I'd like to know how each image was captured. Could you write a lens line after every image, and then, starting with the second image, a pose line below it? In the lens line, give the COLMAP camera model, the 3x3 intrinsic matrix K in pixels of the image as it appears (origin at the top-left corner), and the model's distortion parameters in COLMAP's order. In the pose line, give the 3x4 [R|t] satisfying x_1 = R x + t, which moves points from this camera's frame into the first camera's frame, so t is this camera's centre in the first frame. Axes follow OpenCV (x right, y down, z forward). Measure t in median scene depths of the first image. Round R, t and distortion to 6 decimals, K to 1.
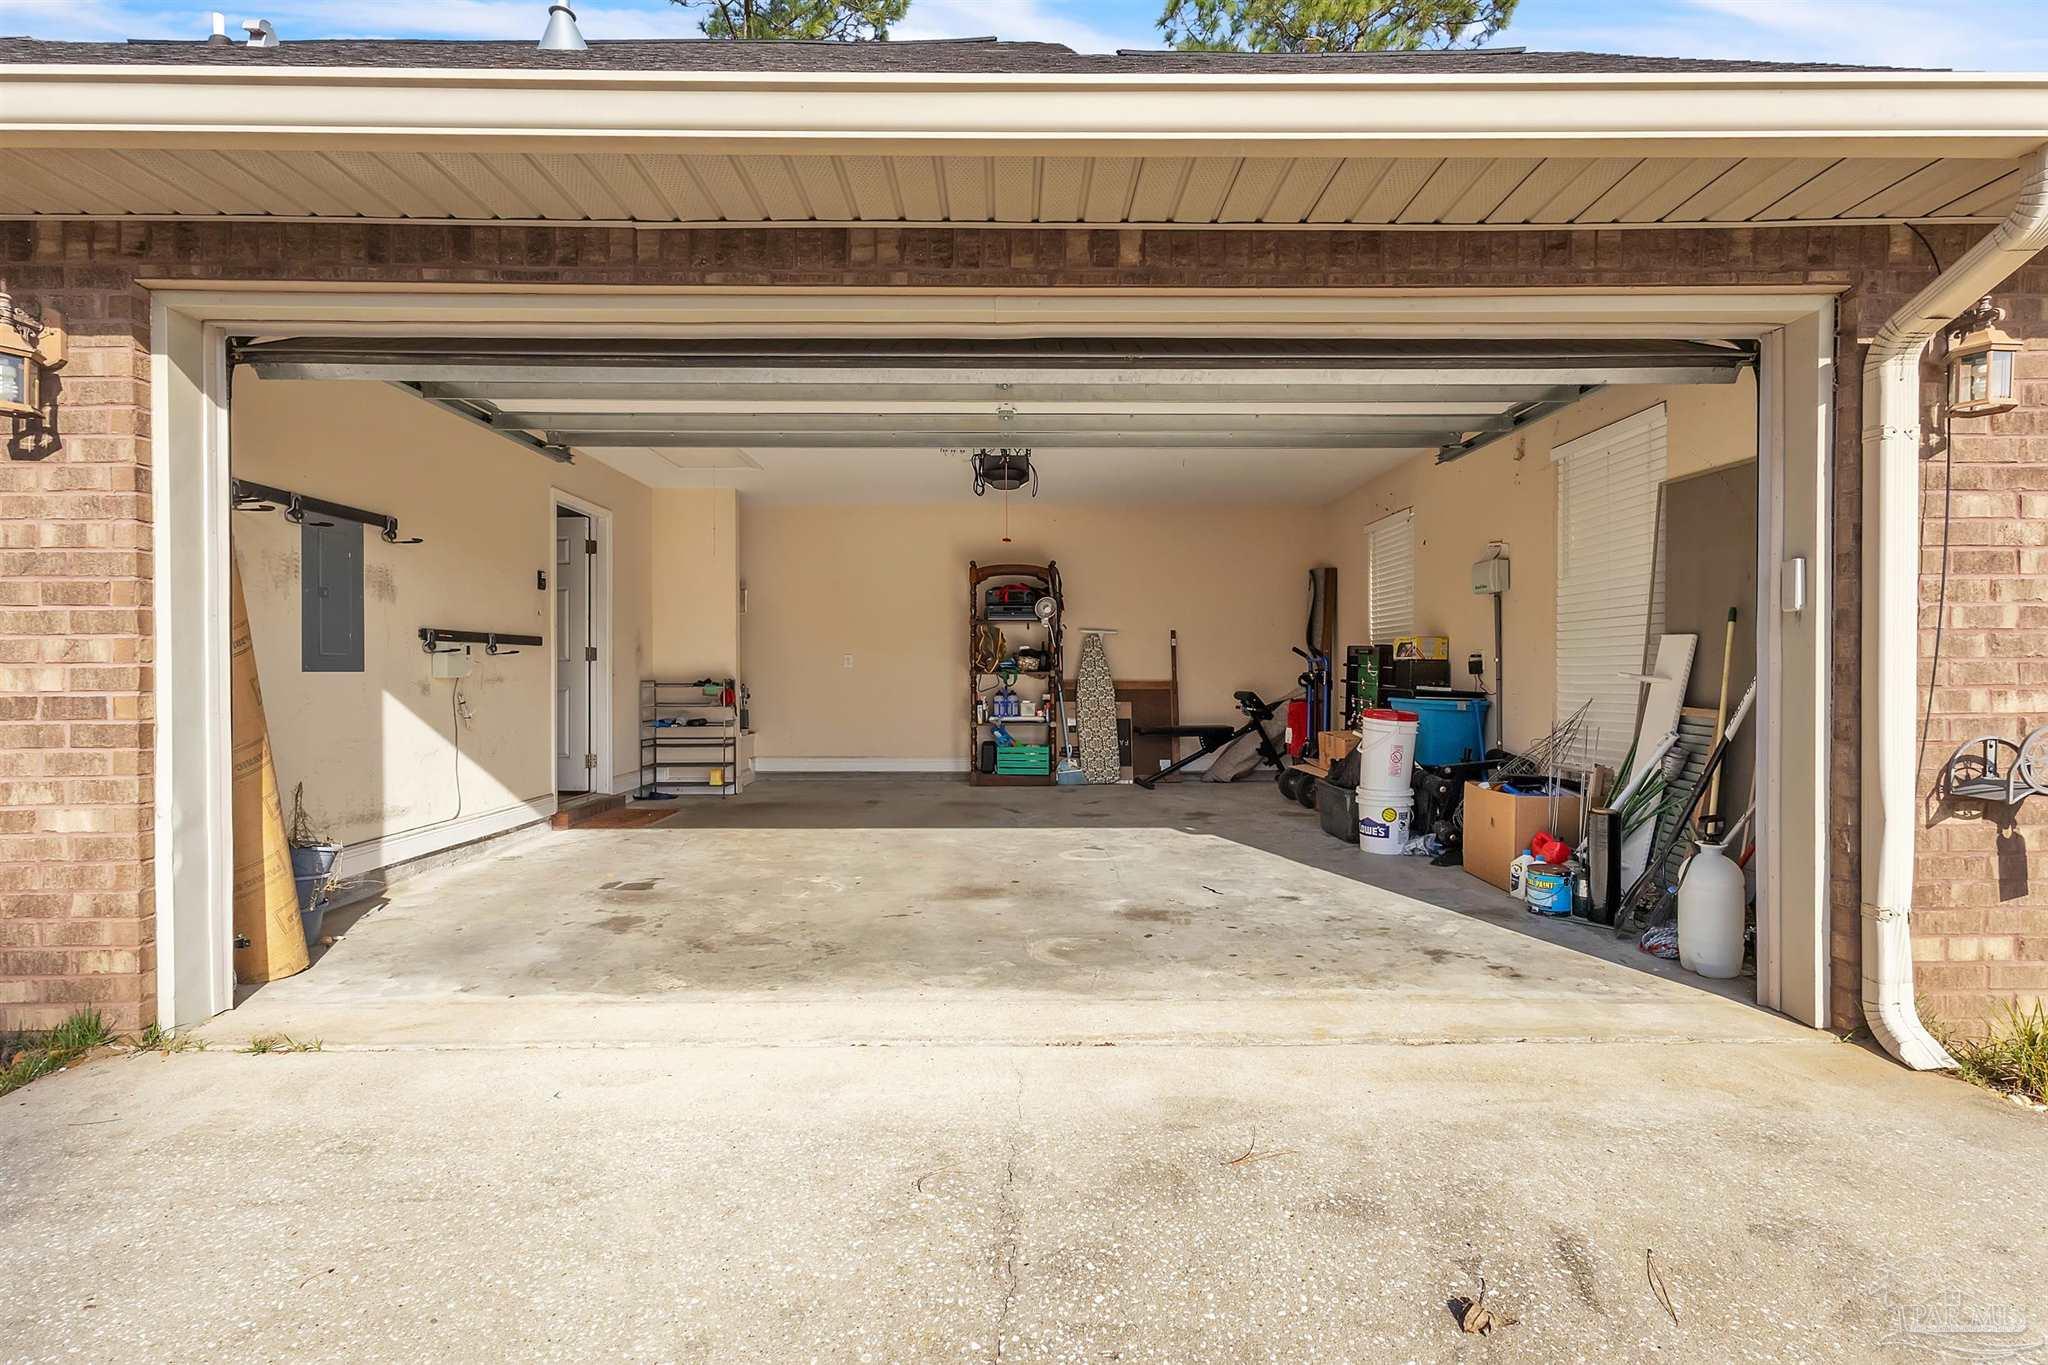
lens RADIAL K [[947.7, 0, 1027.4], [0, 947.7, 678.3], [0, 0, 1]] dist [0.004188, 0.001382]
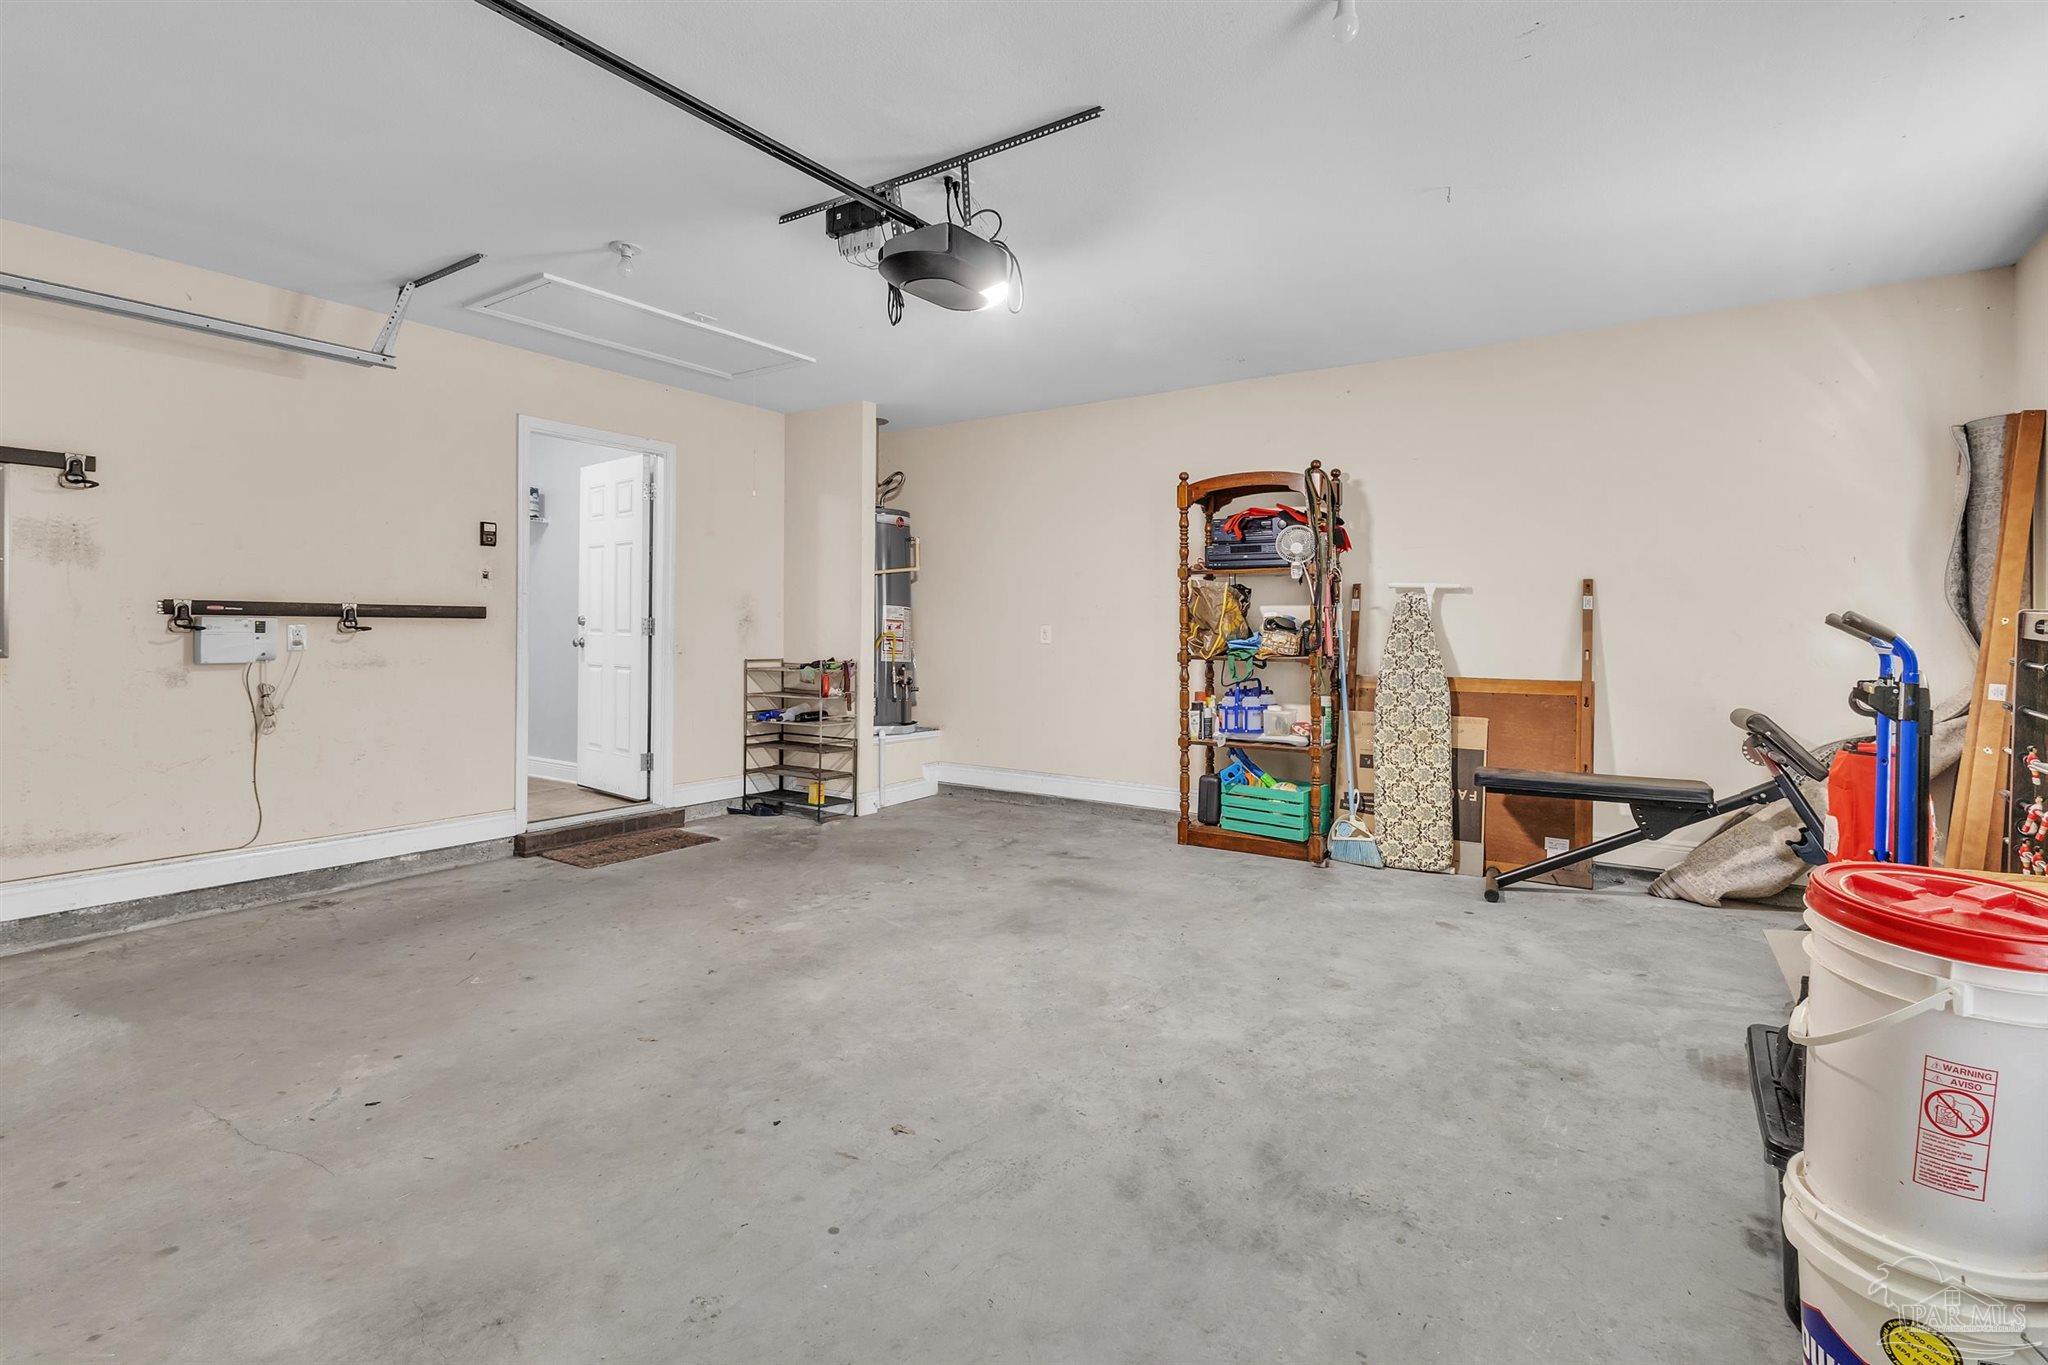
lens RADIAL K [[969.4, 0, 1022.8], [0, 969.4, 633.7], [0, 0, 1]] dist [0.002518, 0.000482]
pose [[0.816025, 0.008278, -0.577957, 0.212663], [-0.011707, 0.999929, -0.002207, -0.017791], [0.577898, 0.008568, 0.816064, 0.424097]]
